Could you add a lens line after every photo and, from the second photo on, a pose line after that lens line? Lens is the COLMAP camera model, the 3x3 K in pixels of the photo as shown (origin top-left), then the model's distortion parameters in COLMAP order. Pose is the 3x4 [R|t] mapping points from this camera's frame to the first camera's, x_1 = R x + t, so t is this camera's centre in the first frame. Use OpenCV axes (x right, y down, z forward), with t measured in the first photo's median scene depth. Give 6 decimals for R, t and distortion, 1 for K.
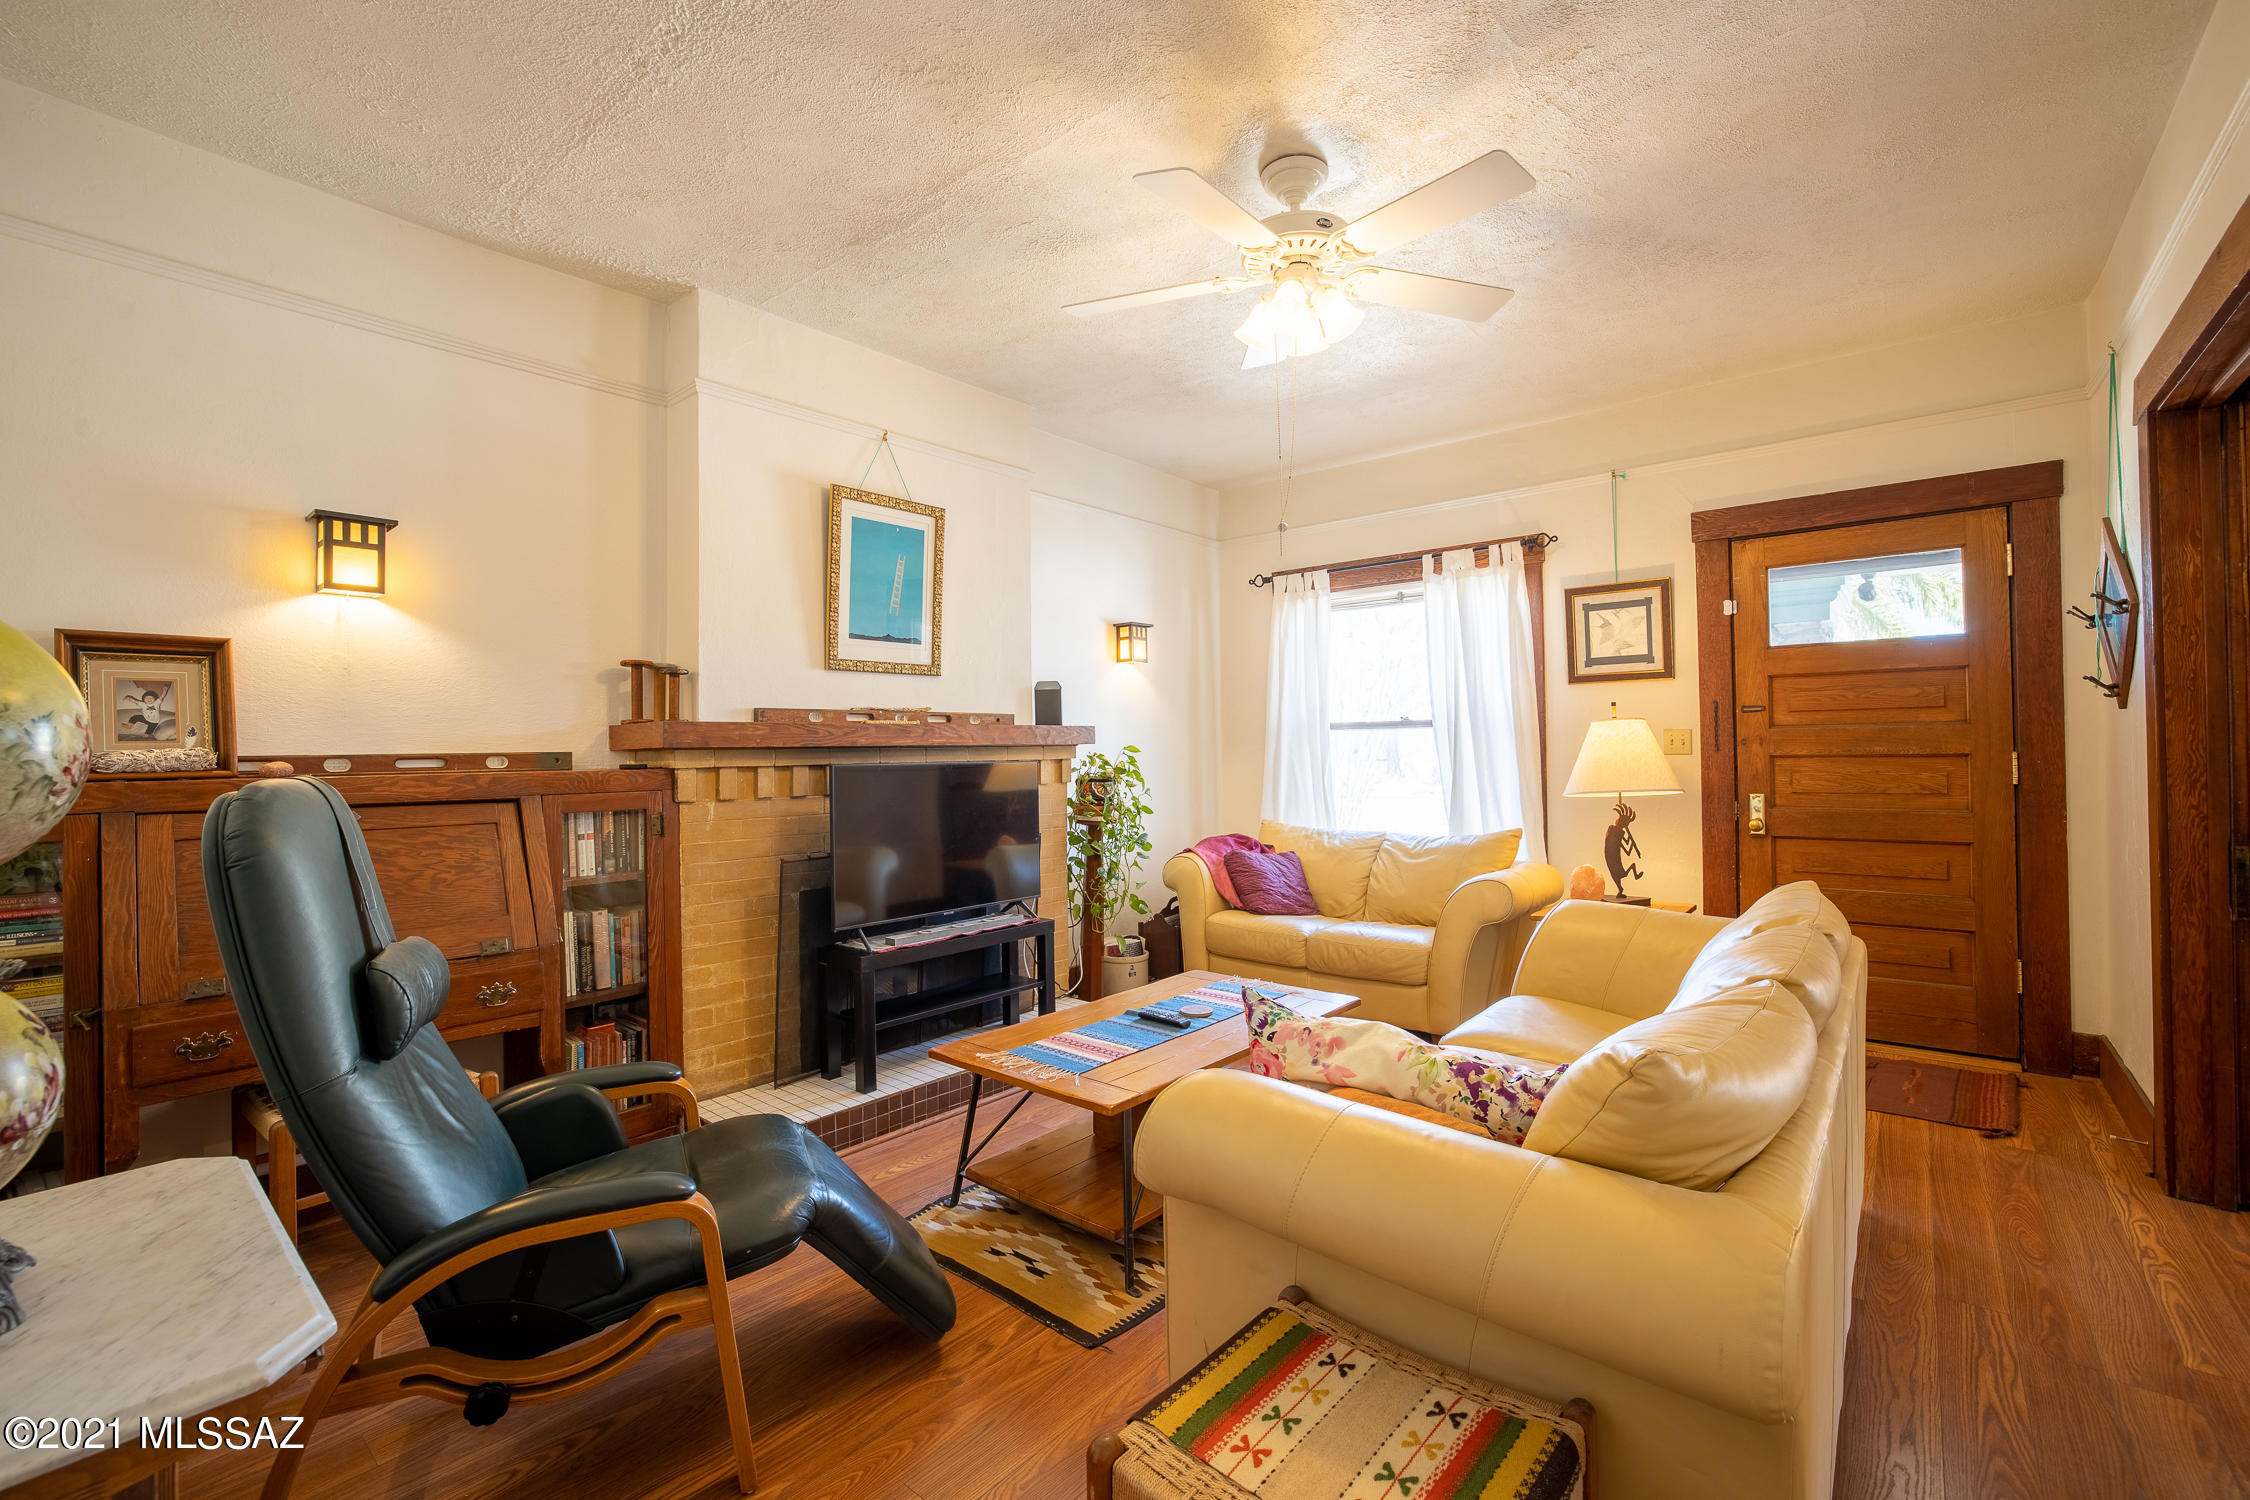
lens RADIAL K [[931.6, 0, 1125.3], [0, 931.6, 747.8], [0, 0, 1]] dist [-0.001708, -0.000060]
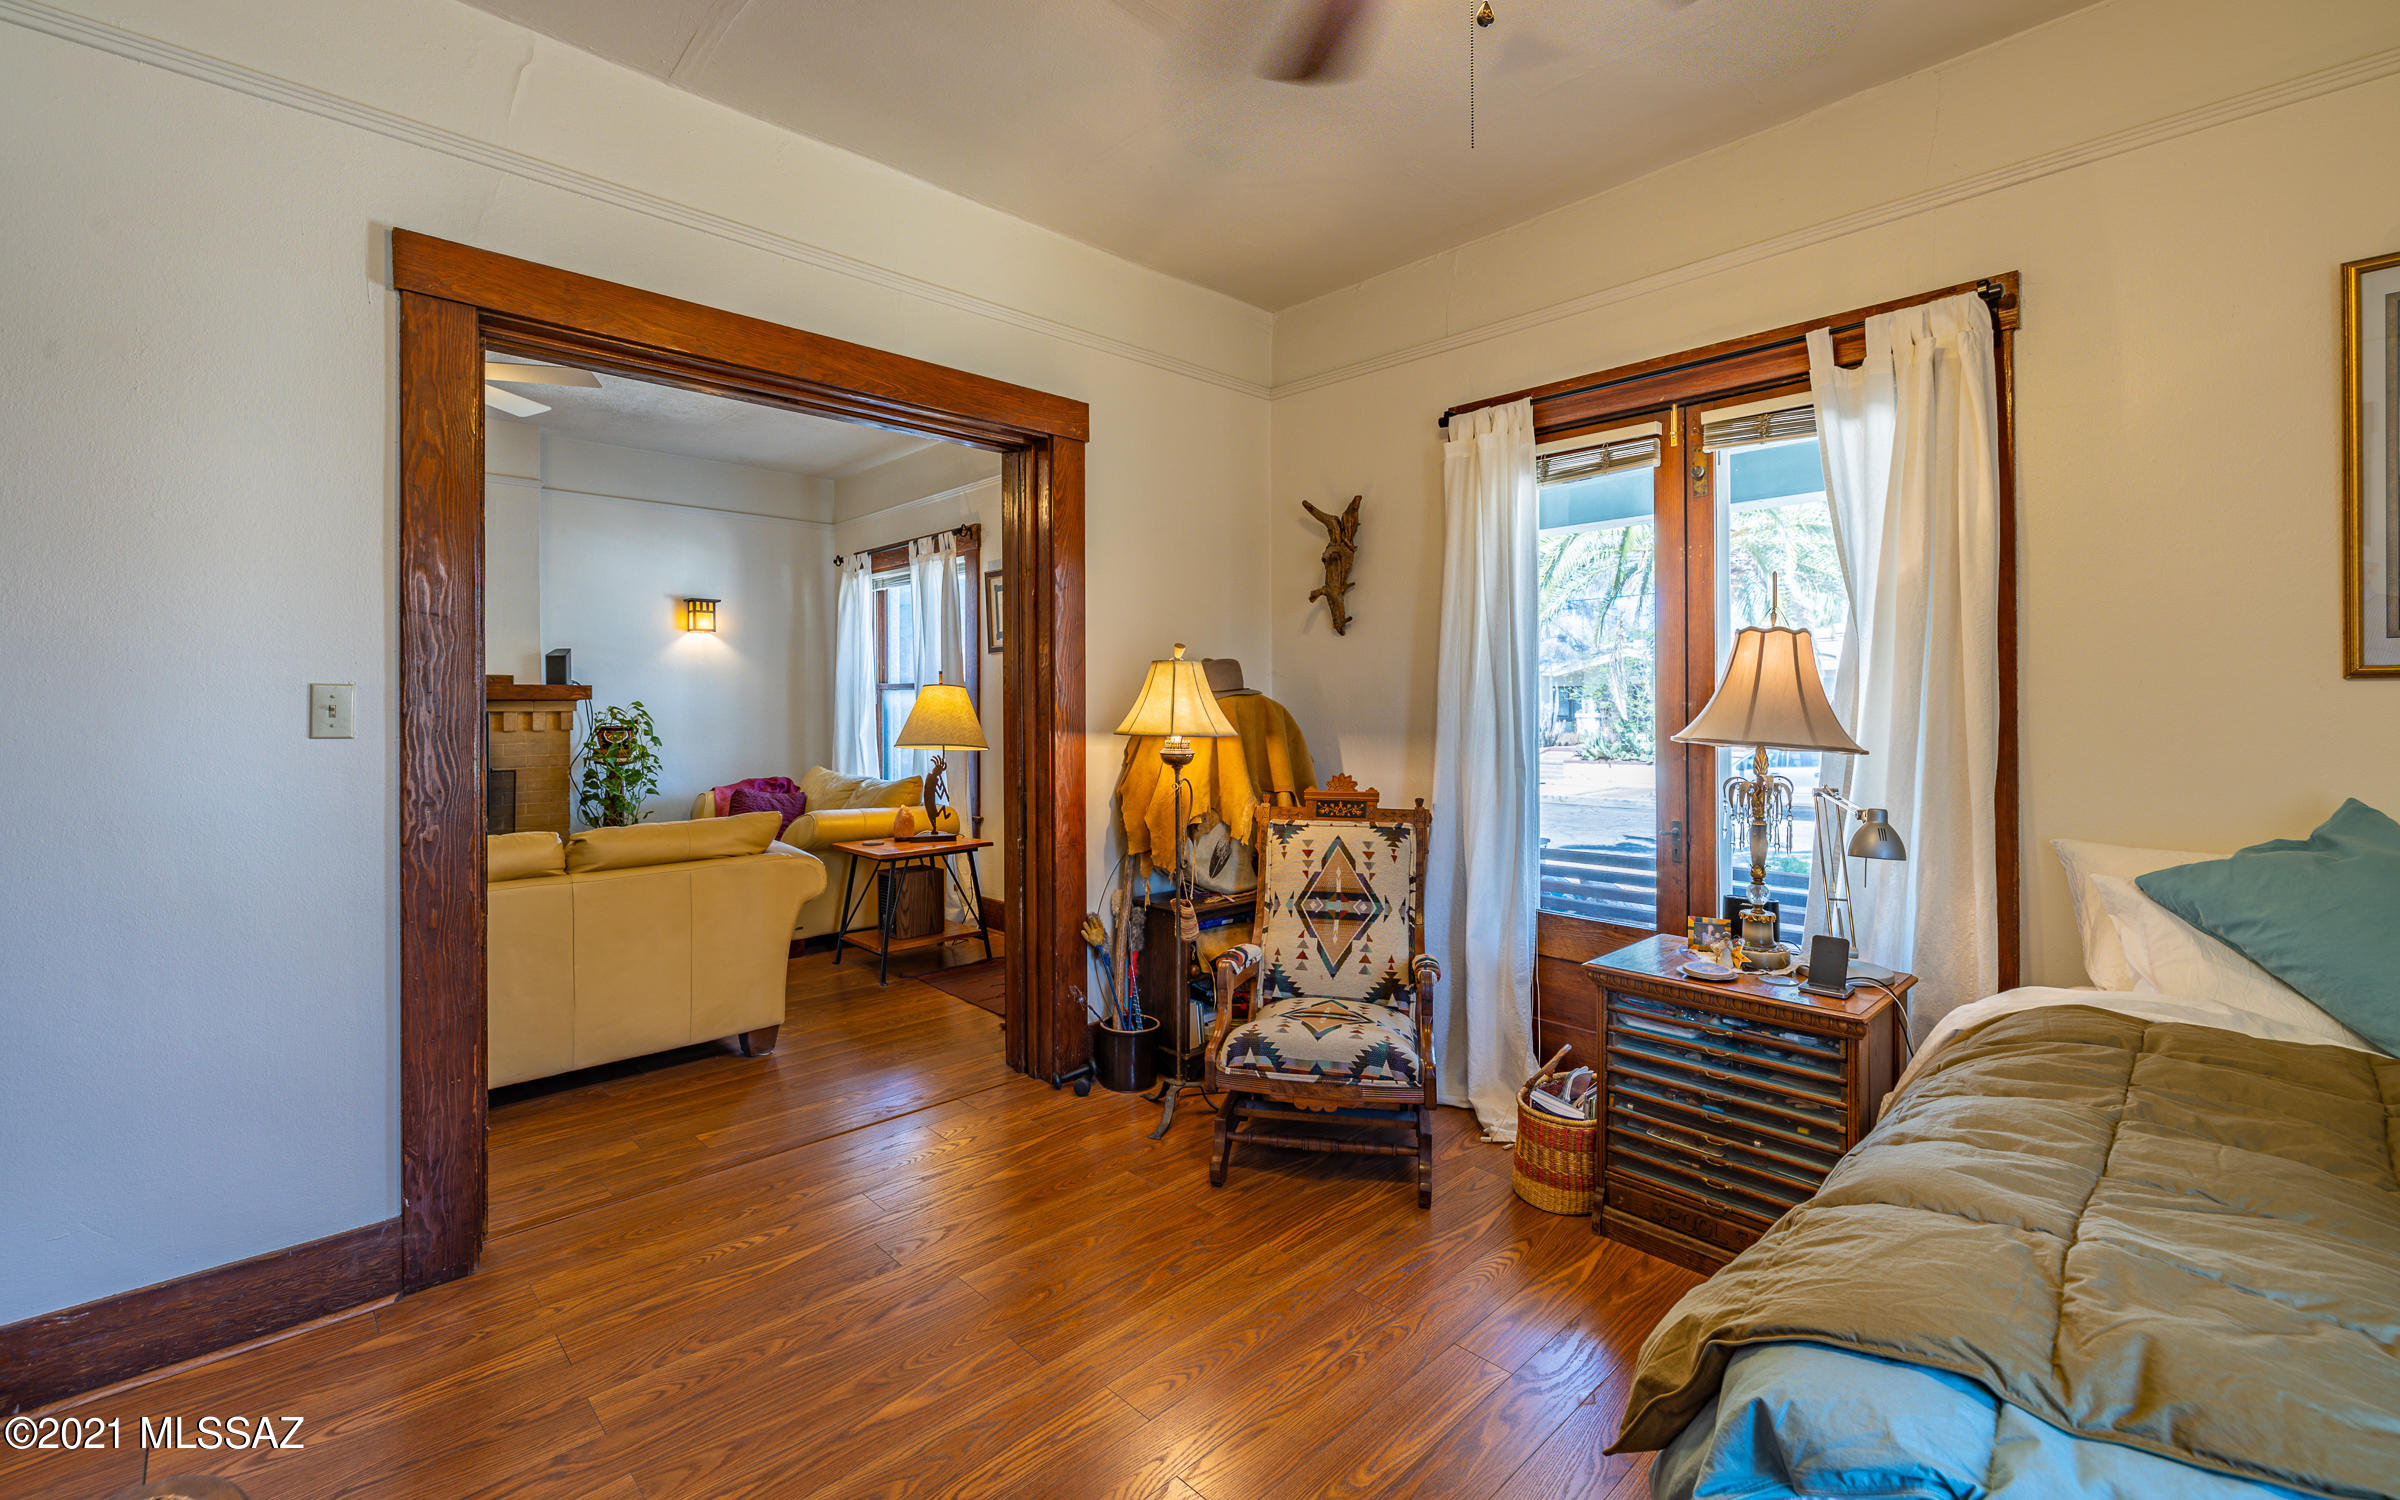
lens RADIAL K [[1021.1, 0, 1157.7], [0, 1021.1, 712.2], [0, 0, 1]] dist [-0.002377, -0.000259]
pose [[0.992679, 0.016237, -0.119690, 0.993745], [-0.015250, 0.999842, 0.009155, -0.013219], [0.119820, -0.007263, 0.992769, -0.286159]]
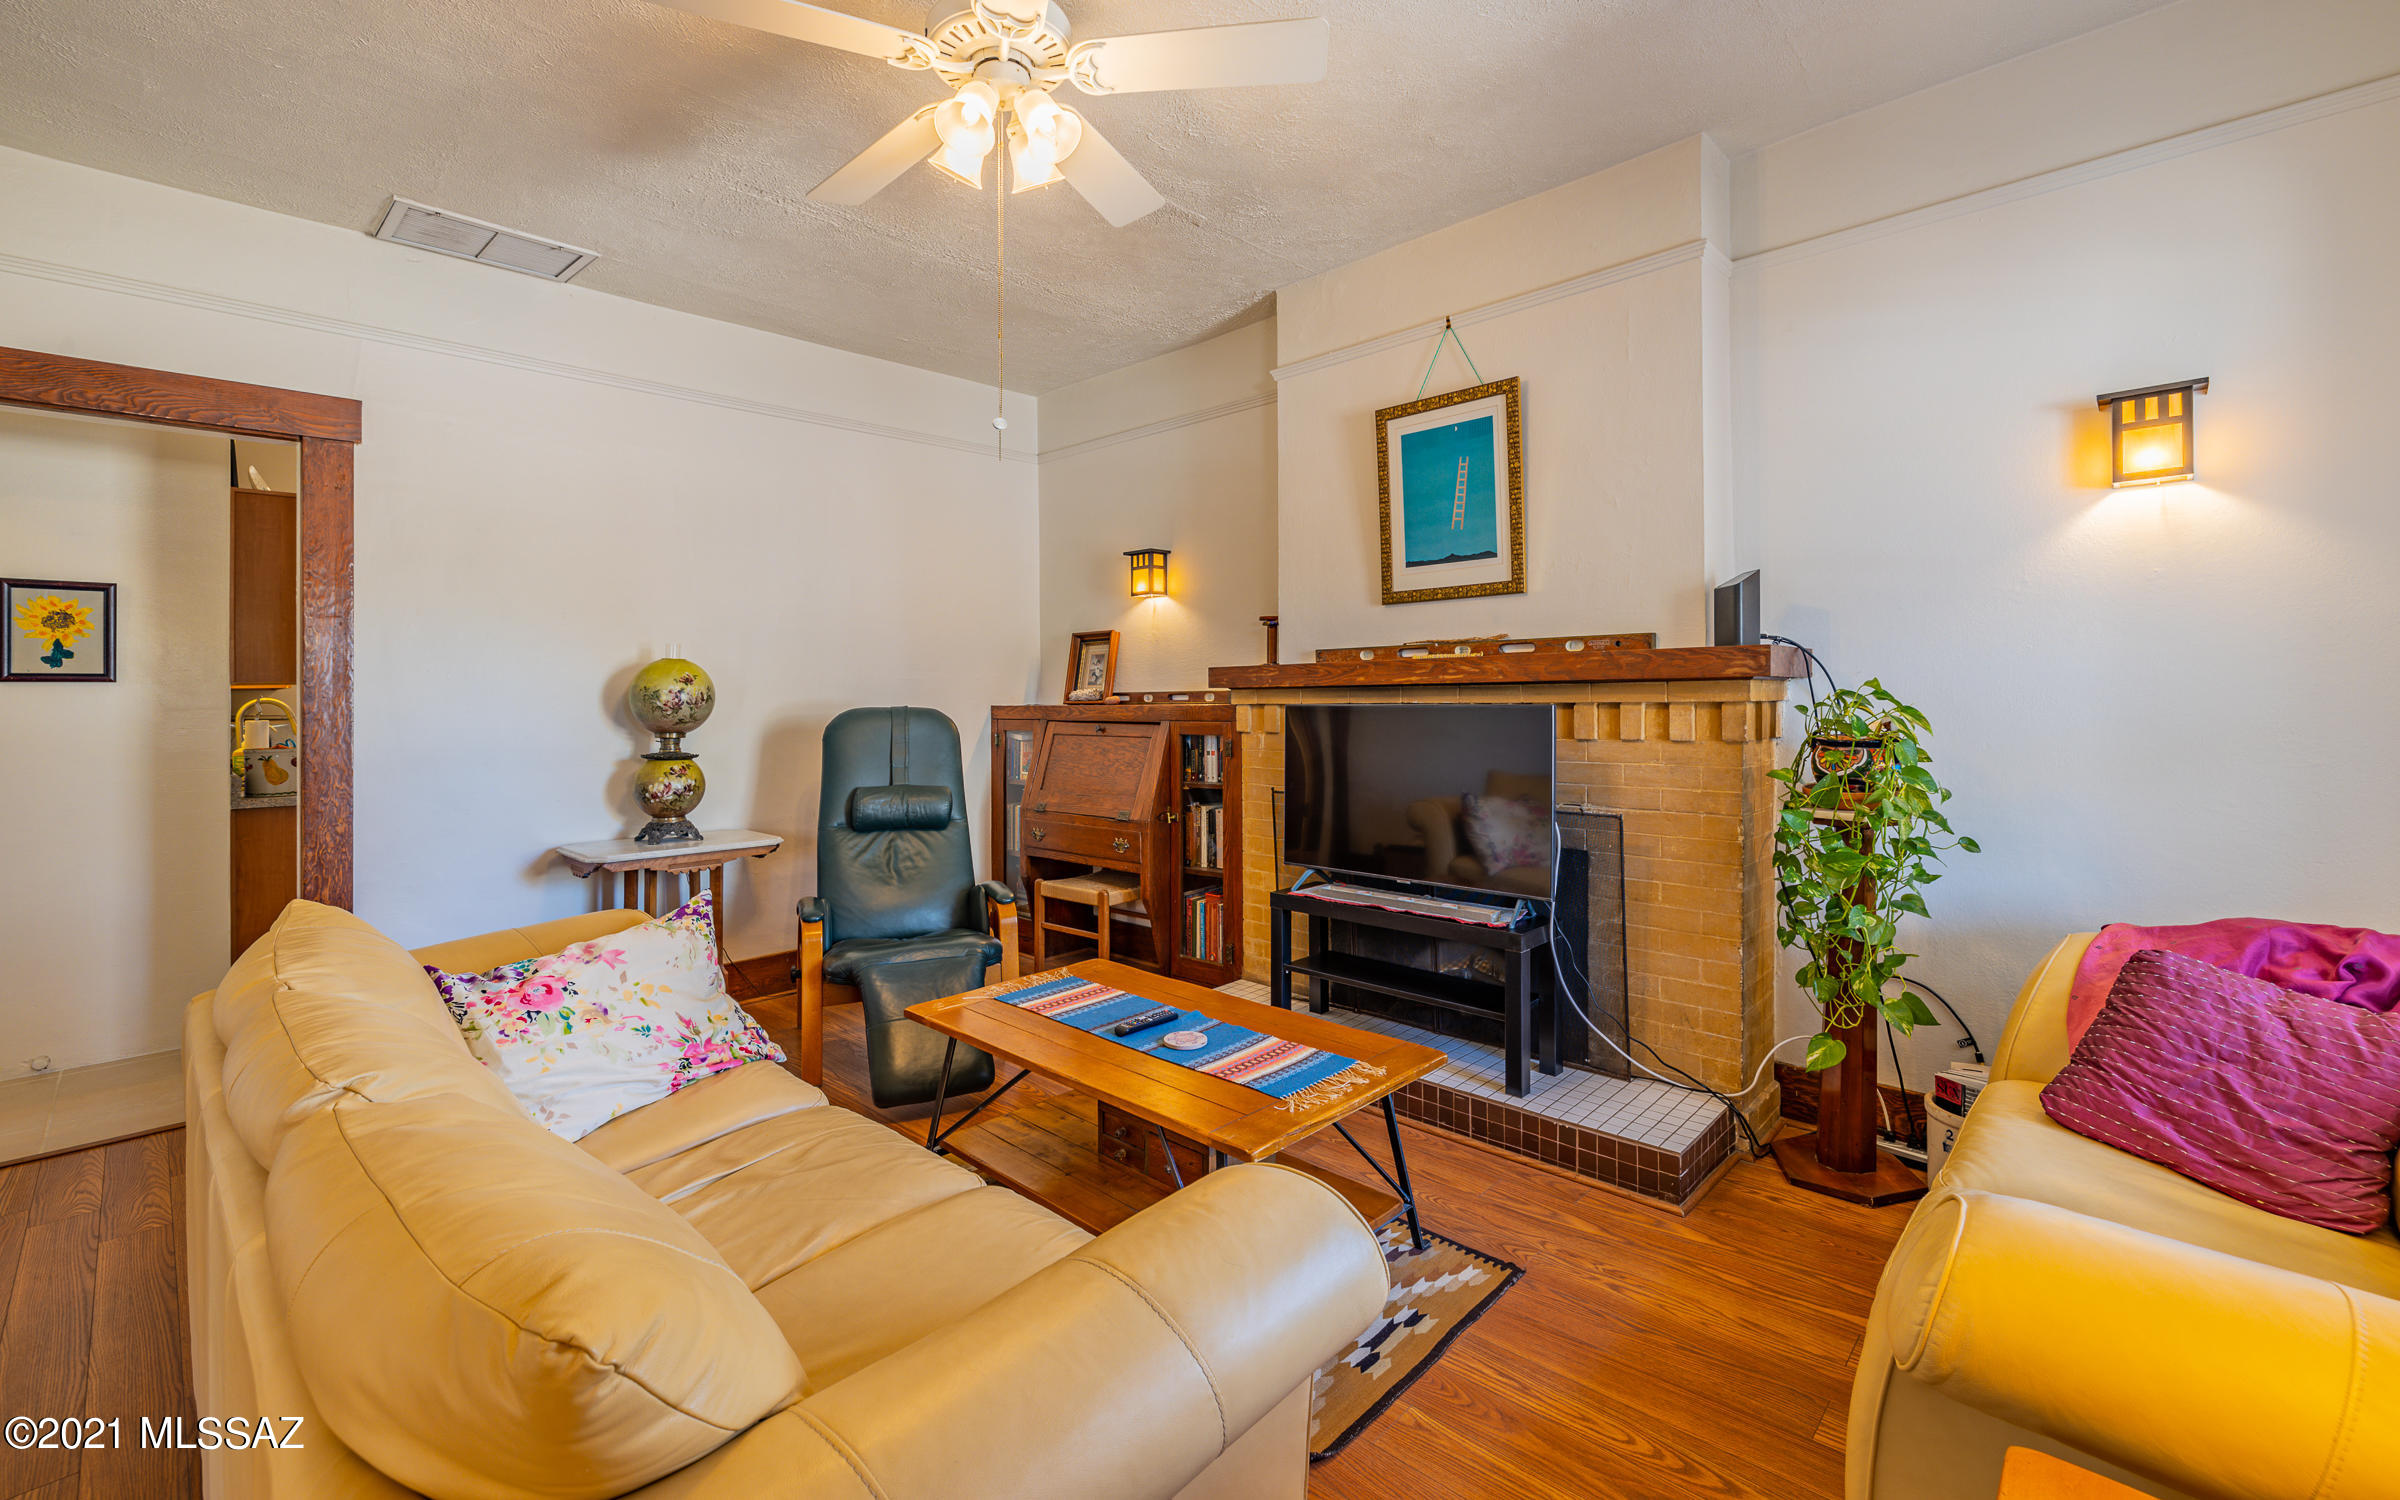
lens RADIAL K [[1038.5, 0, 1199.3], [0, 1038.5, 673.6], [0, 0, 1]] dist [0.002782, 0.000266]
pose [[-0.050480, -0.002815, -0.998721, 0.688855], [0.017501, 0.999840, -0.003702, -0.011157], [0.998572, -0.017665, -0.050422, 0.783603]]
